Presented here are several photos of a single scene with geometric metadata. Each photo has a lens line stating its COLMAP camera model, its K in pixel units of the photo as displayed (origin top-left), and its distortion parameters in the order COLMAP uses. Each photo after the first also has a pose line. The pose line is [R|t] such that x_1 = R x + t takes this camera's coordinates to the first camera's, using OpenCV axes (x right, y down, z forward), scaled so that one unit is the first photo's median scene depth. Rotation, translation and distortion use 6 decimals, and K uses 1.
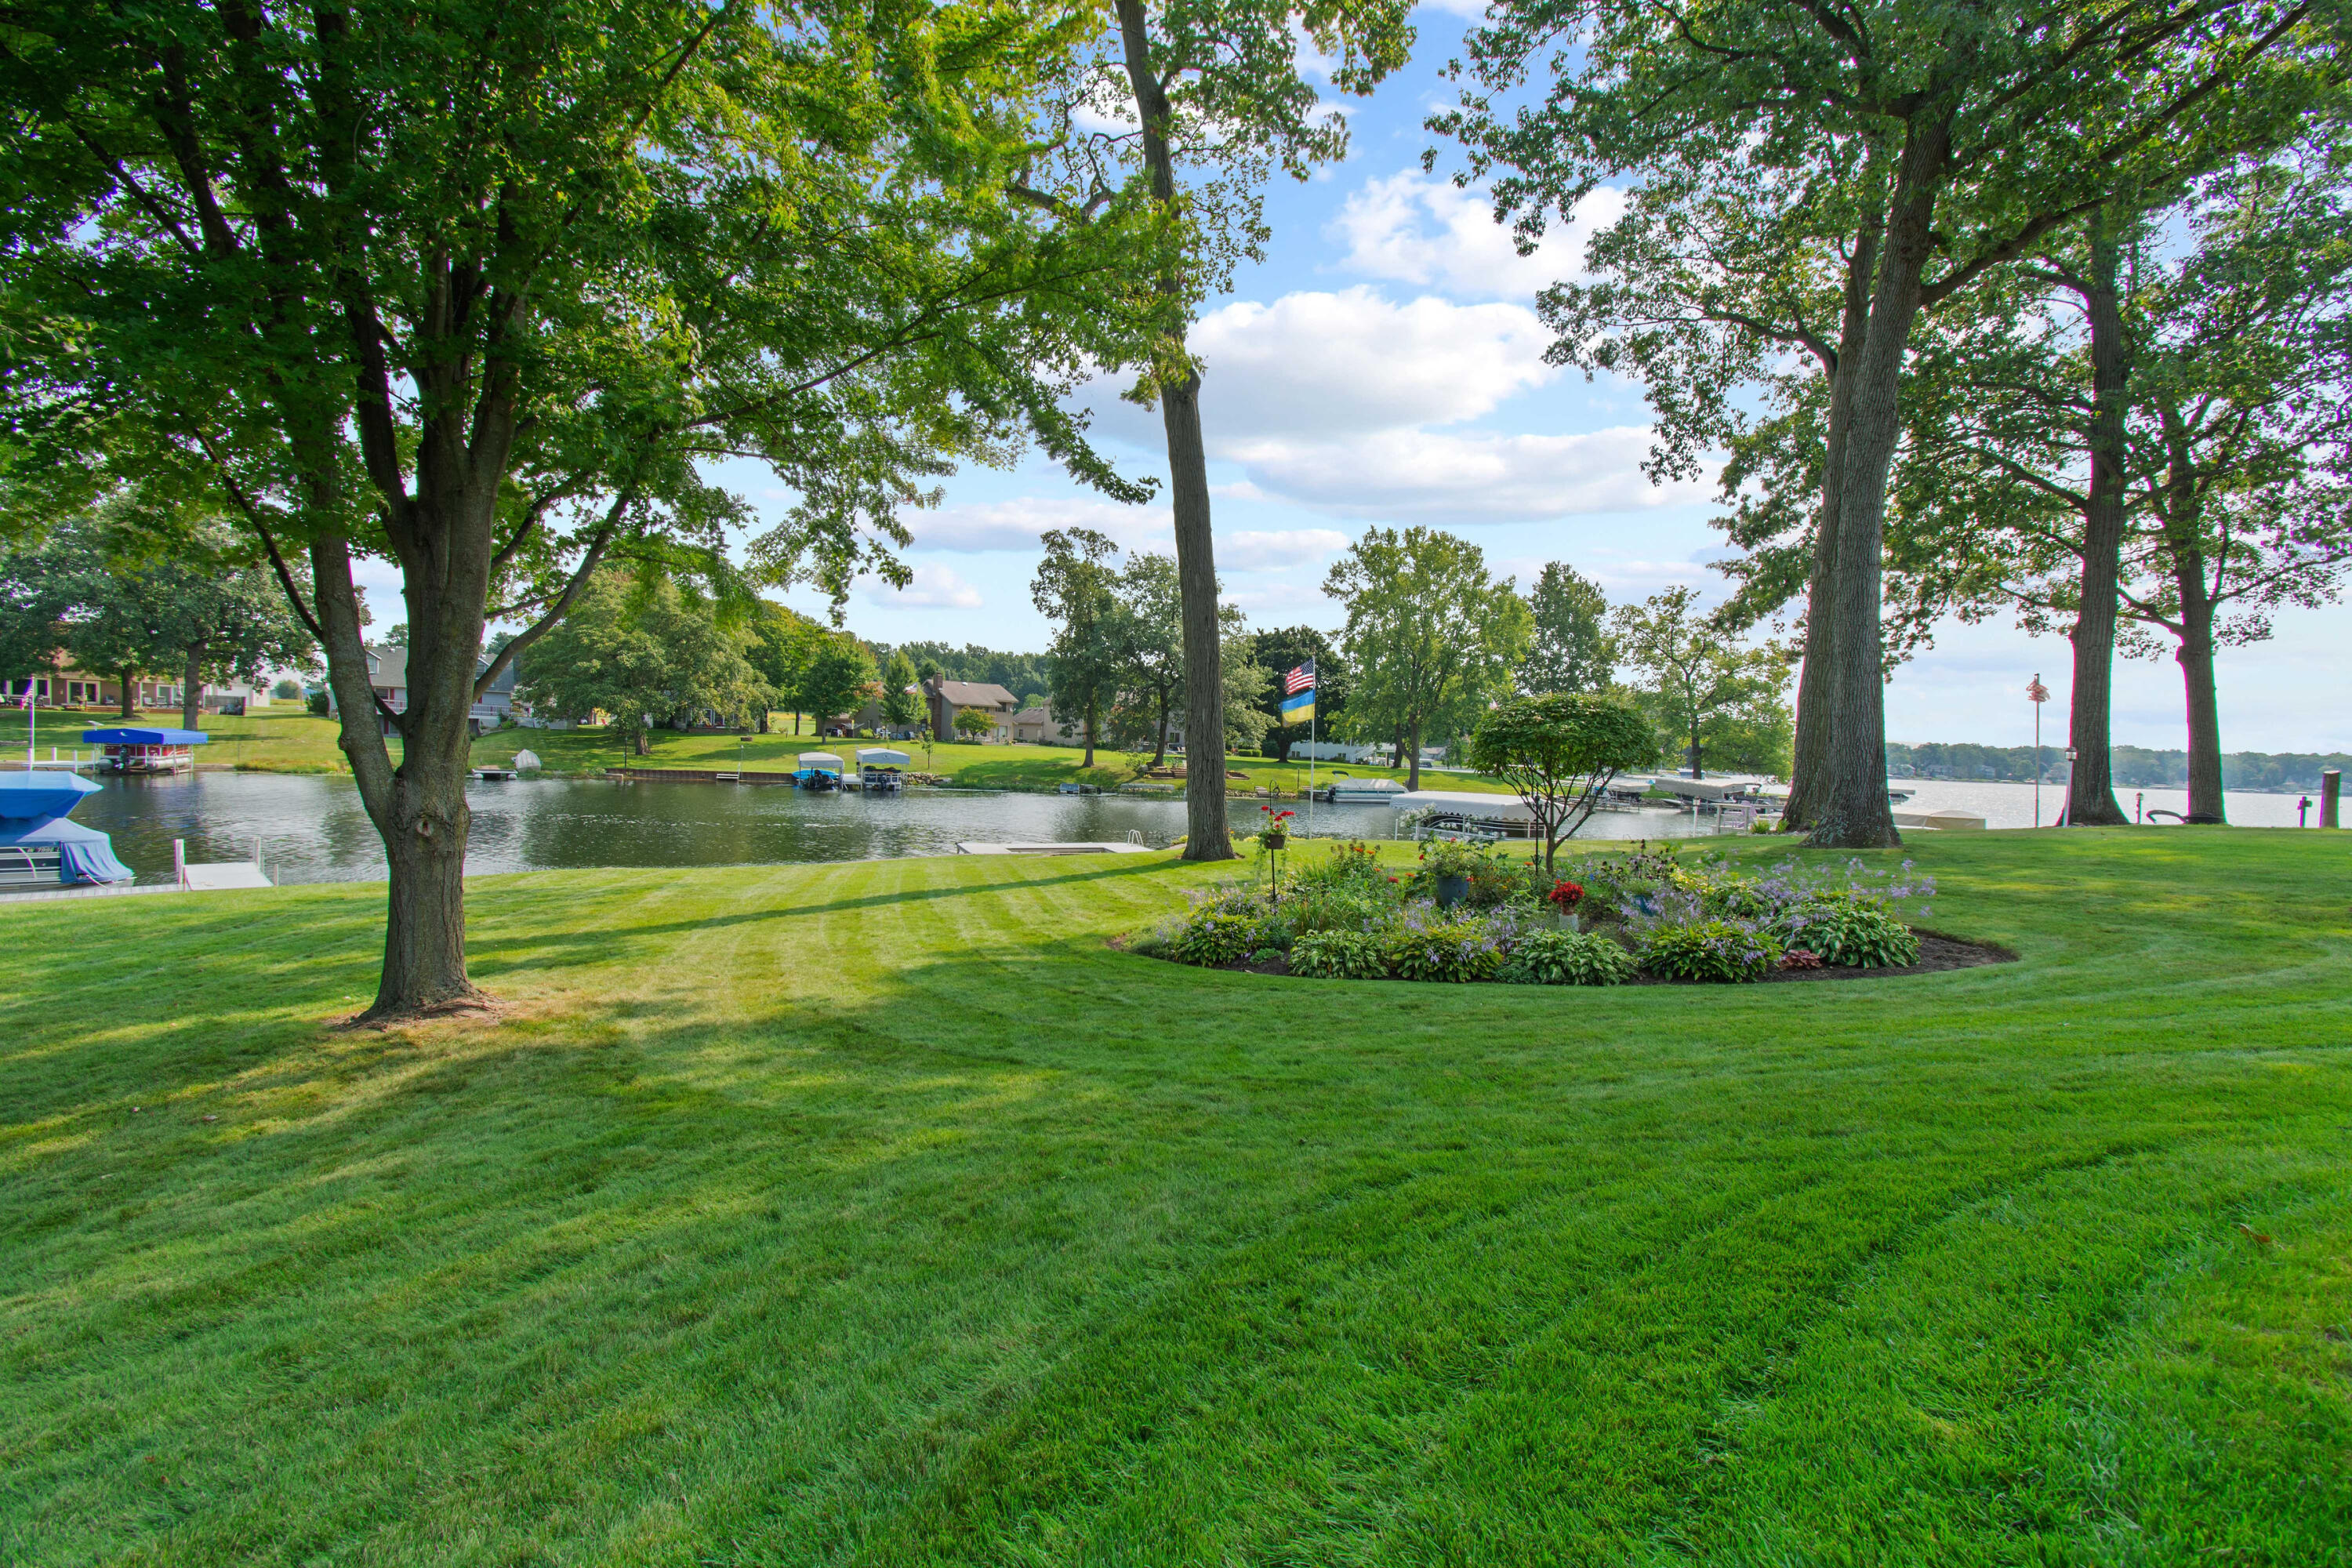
lens RADIAL K [[1056.7, 0, 1176.0], [0, 1056.7, 784.0], [0, 0, 1]] dist [0.000367, -0.000478]
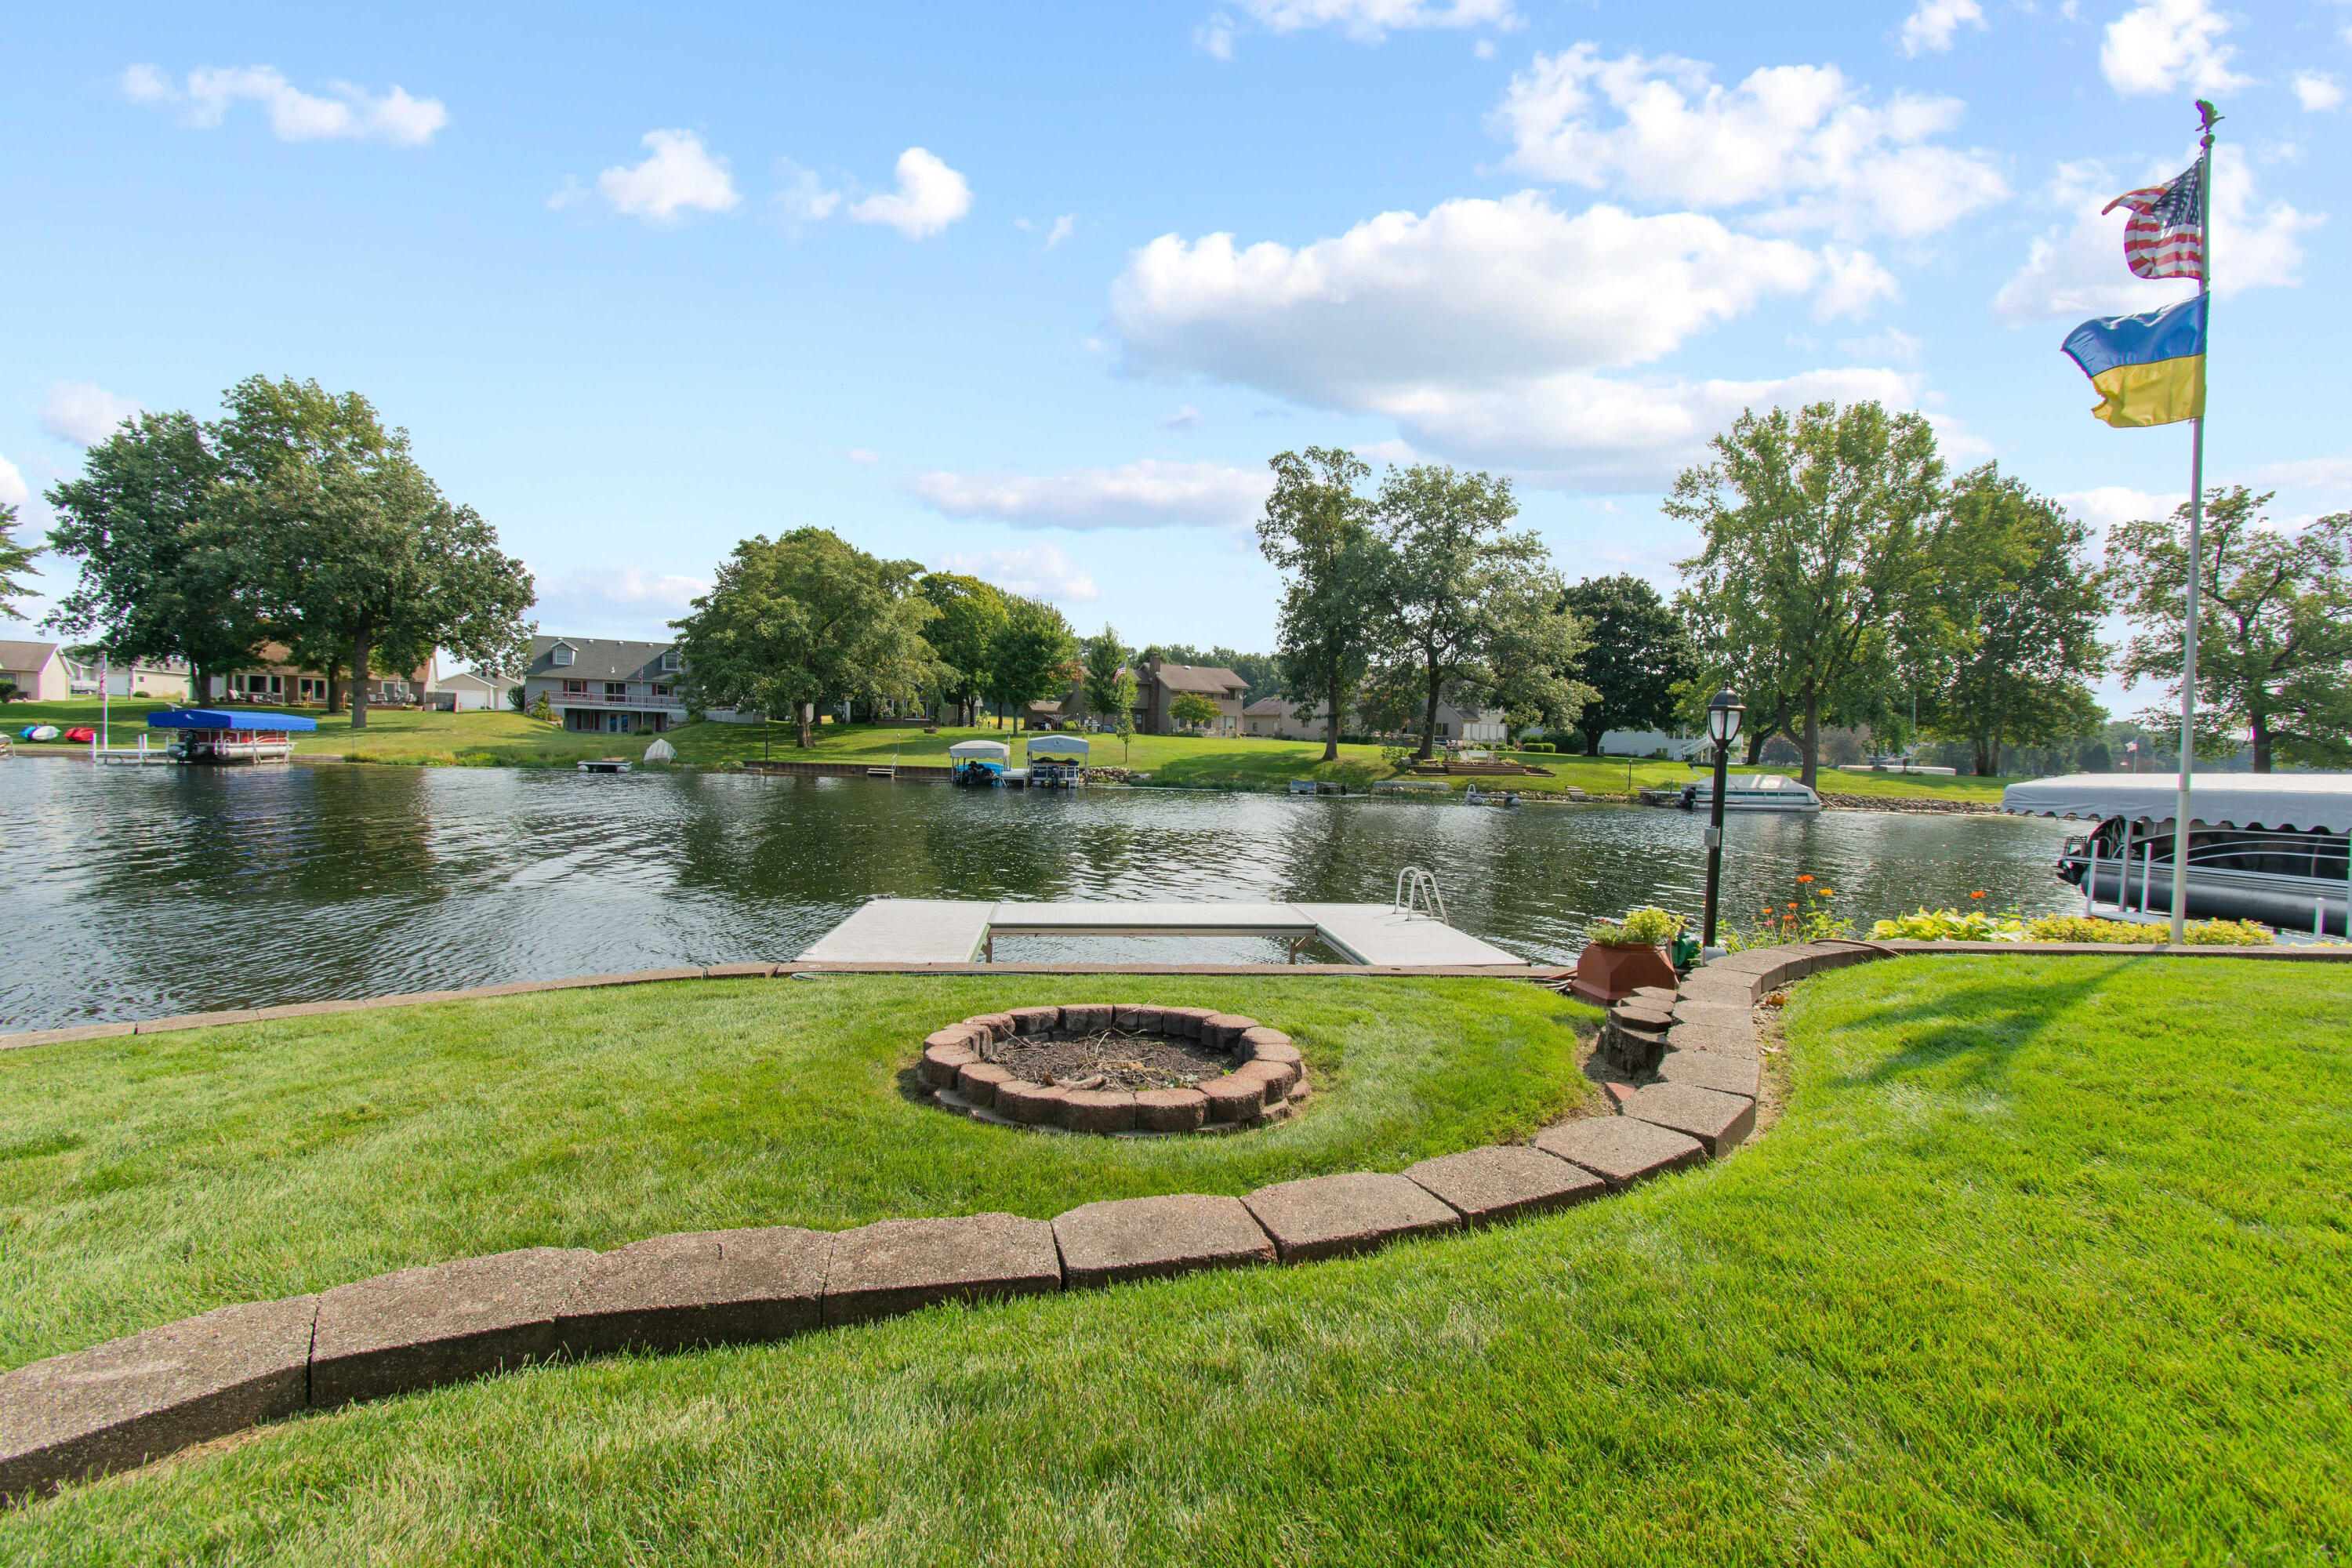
lens RADIAL K [[1056.7, 0, 1176.0], [0, 1056.7, 784.0], [0, 0, 1]] dist [0.000367, -0.000478]
pose [[0.972219, 0.002397, -0.234062, -0.013015], [-0.004233, 0.999964, -0.007343, 0.006671], [0.234036, 0.008130, 0.972194, 0.233944]]
